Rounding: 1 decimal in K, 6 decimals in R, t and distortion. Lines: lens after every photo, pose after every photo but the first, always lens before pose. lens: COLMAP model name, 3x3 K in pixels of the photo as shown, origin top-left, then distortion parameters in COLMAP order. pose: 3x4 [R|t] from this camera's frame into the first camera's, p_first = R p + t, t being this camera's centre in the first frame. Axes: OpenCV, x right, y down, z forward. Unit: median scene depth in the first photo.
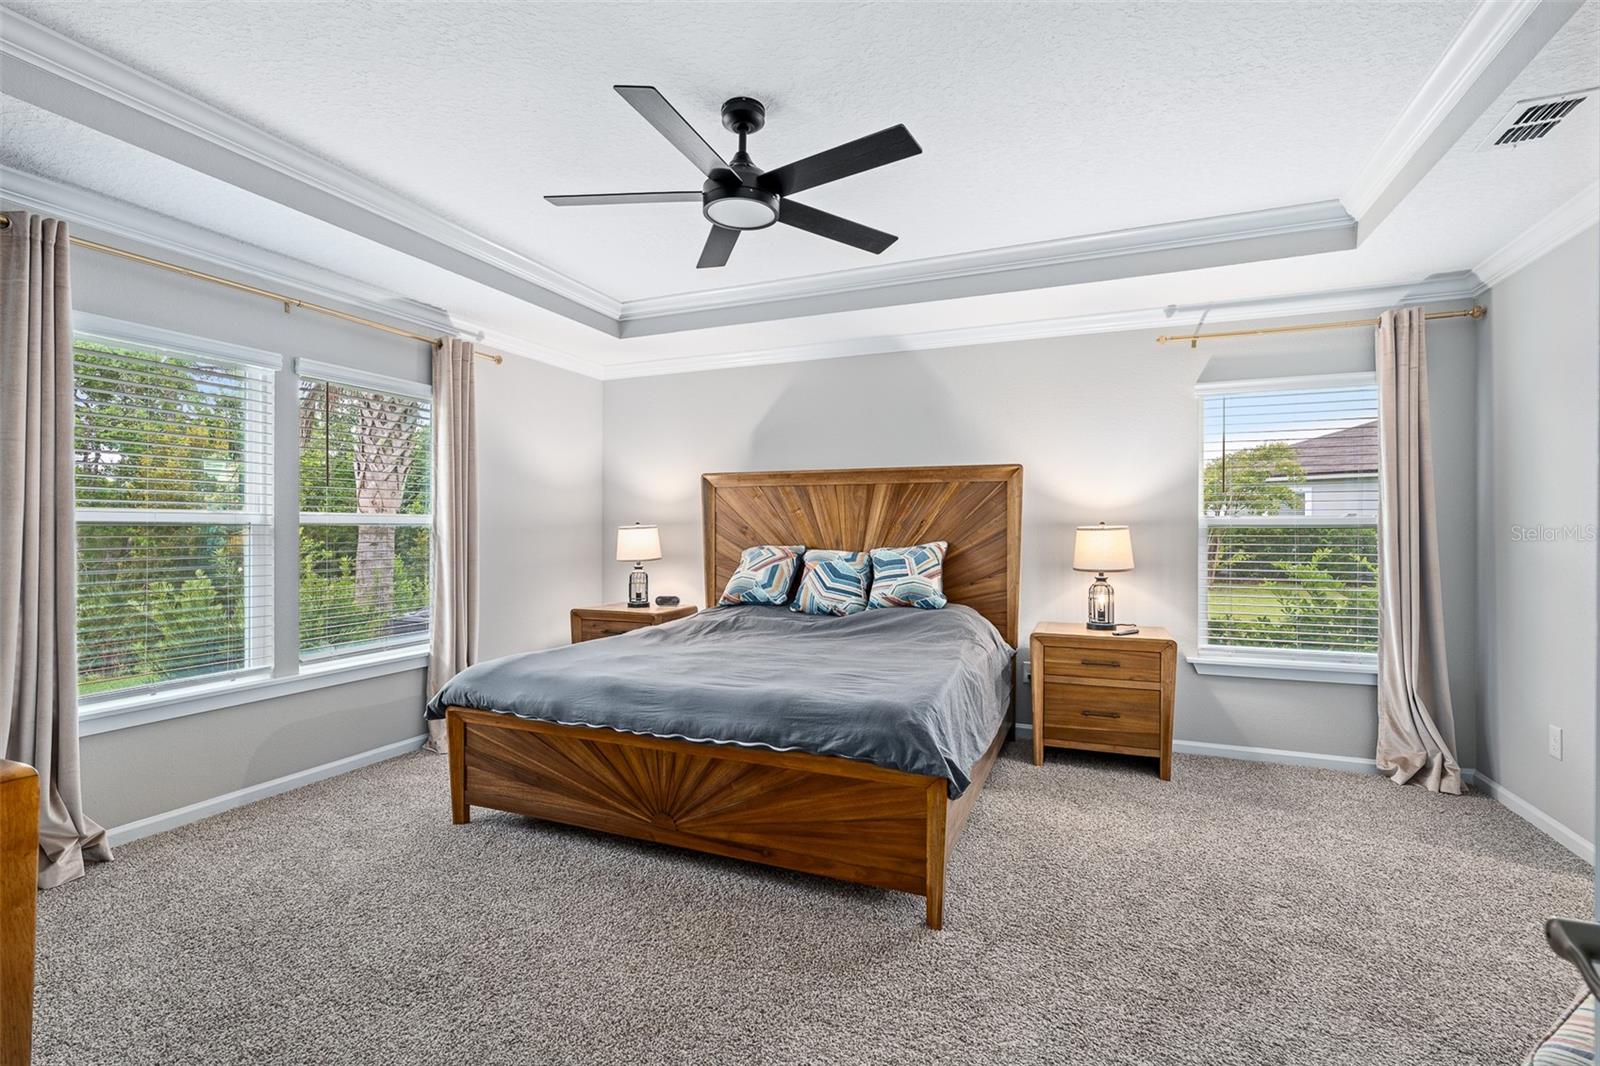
lens RADIAL K [[722.8, 0, 805.0], [0, 722.8, 533.9], [0, 0, 1]] dist [-0.005853, 0.000961]
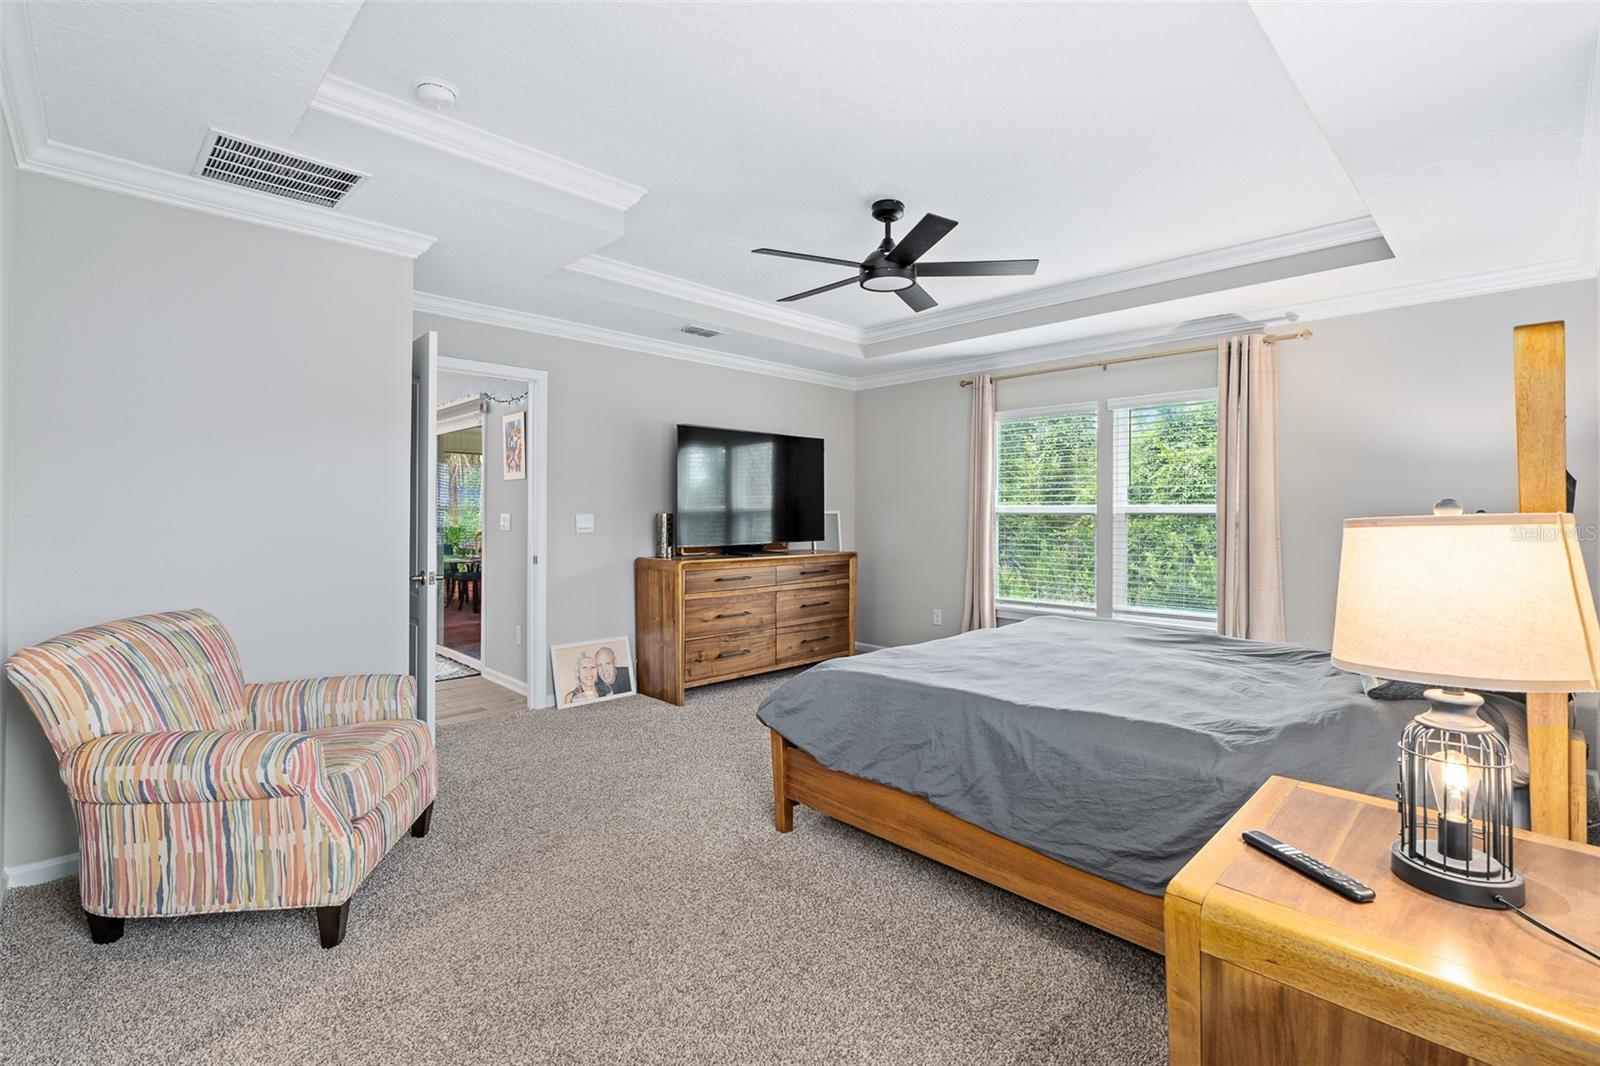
lens RADIAL K [[722.8, 0, 789.9], [0, 722.8, 508.0], [0, 0, 1]] dist [-0.005853, 0.000961]
pose [[-0.405111, -0.009992, -0.914213, 0.770176], [-0.009423, 0.999933, -0.006753, -0.008931], [0.914219, 0.005879, -0.405178, 0.874283]]
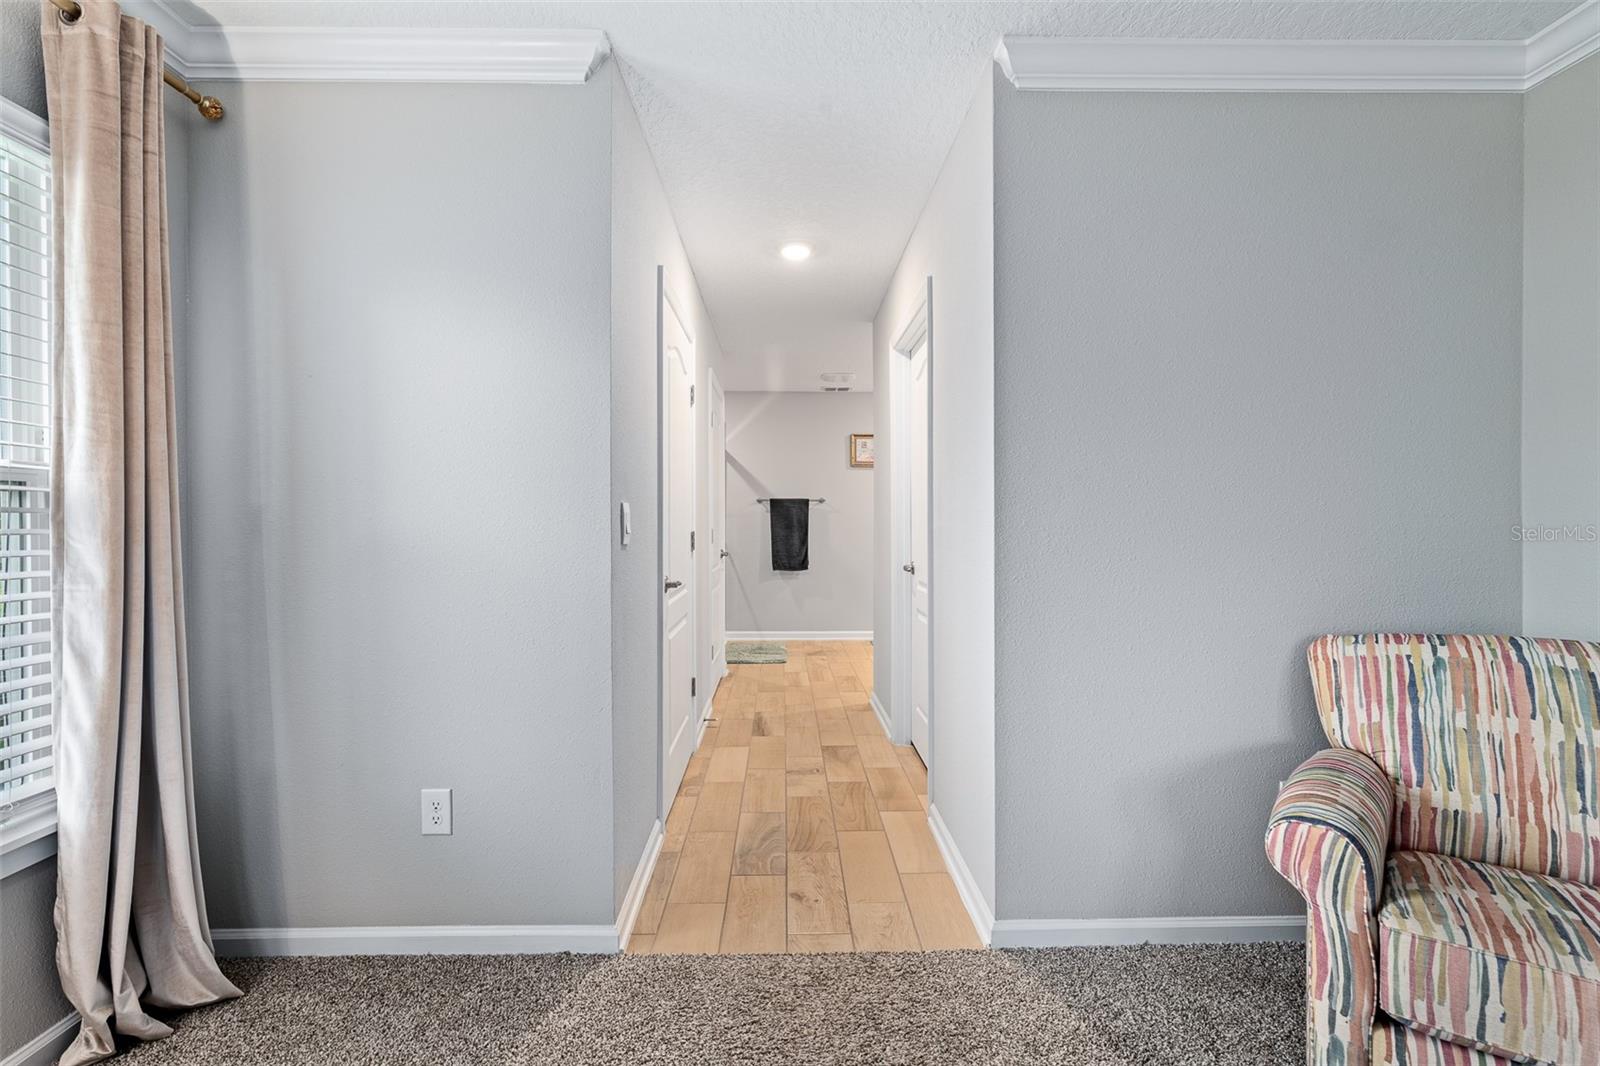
lens RADIAL K [[722.8, 0, 794.1], [0, 722.8, 525.2], [0, 0, 1]] dist [-0.005853, 0.000961]
pose [[-0.400455, -0.006488, 0.916293, 0.212168], [0.004771, 0.999947, 0.009166, 0.009440], [-0.916304, 0.008042, -0.400403, 0.714294]]
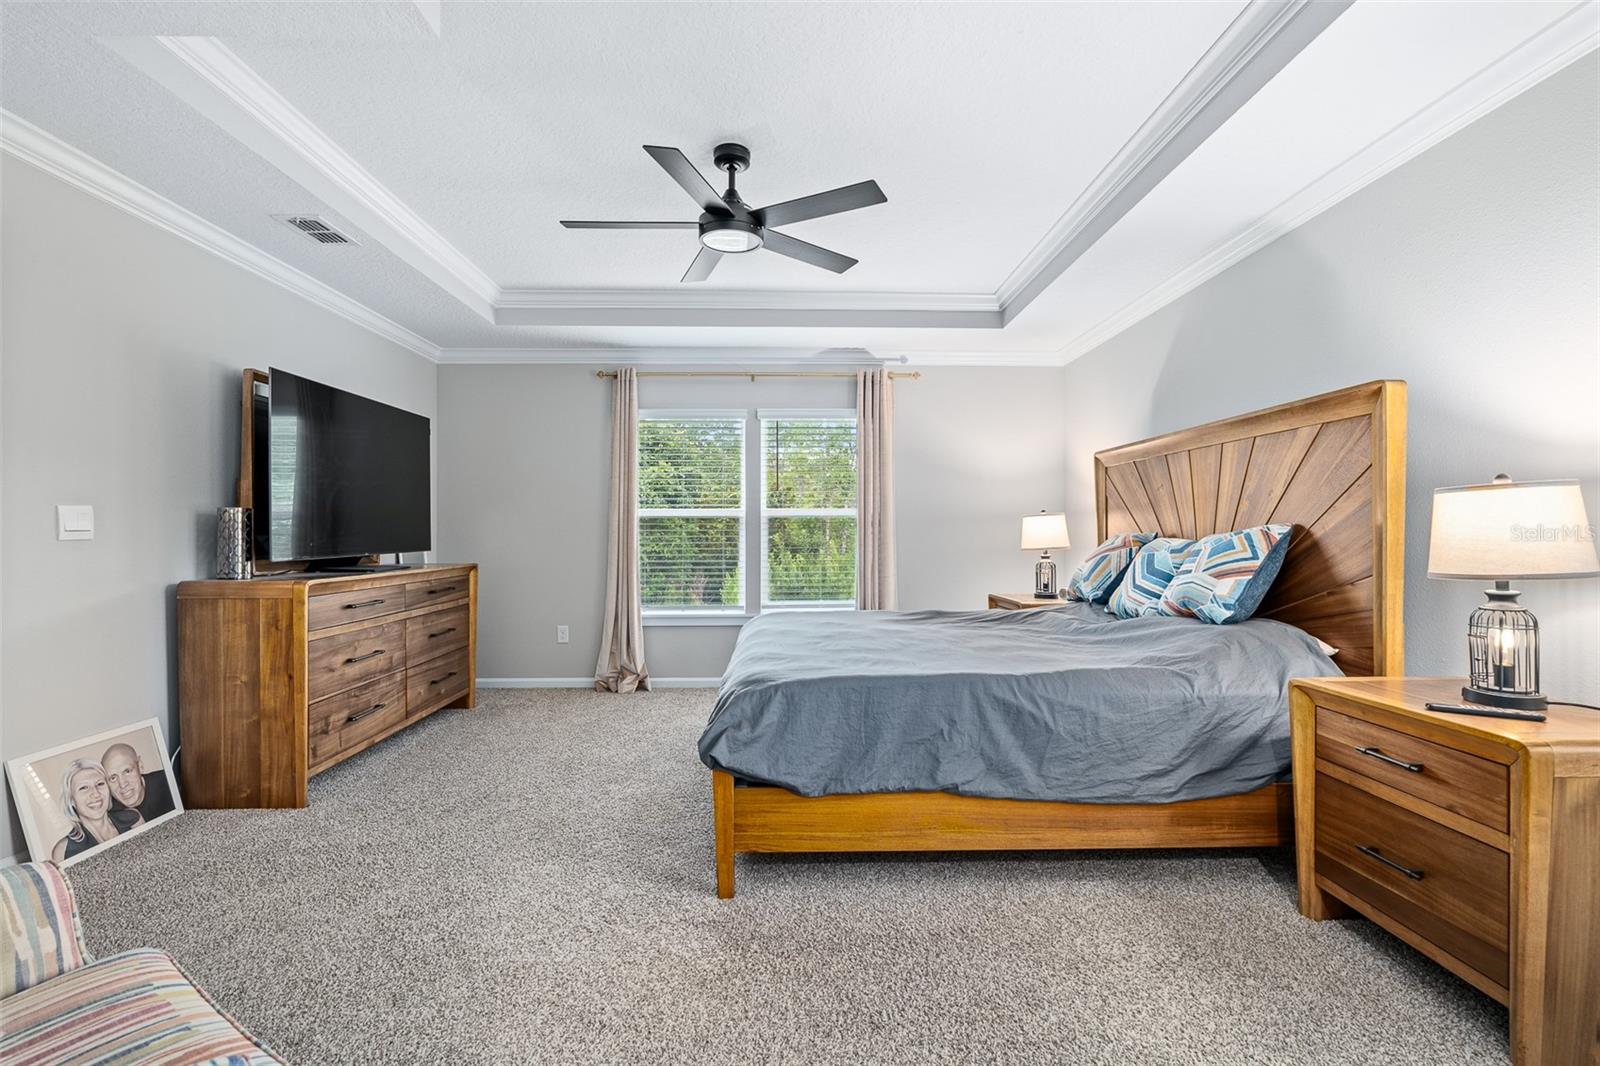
lens RADIAL K [[722.8, 0, 793.9], [0, 722.8, 531.3], [0, 0, 1]] dist [-0.005853, 0.000961]
pose [[0.397000, -0.005036, -0.917805, 0.655467], [-0.001539, 0.999980, -0.006152, 0.024127], [0.917817, 0.003855, 0.396984, 0.395082]]
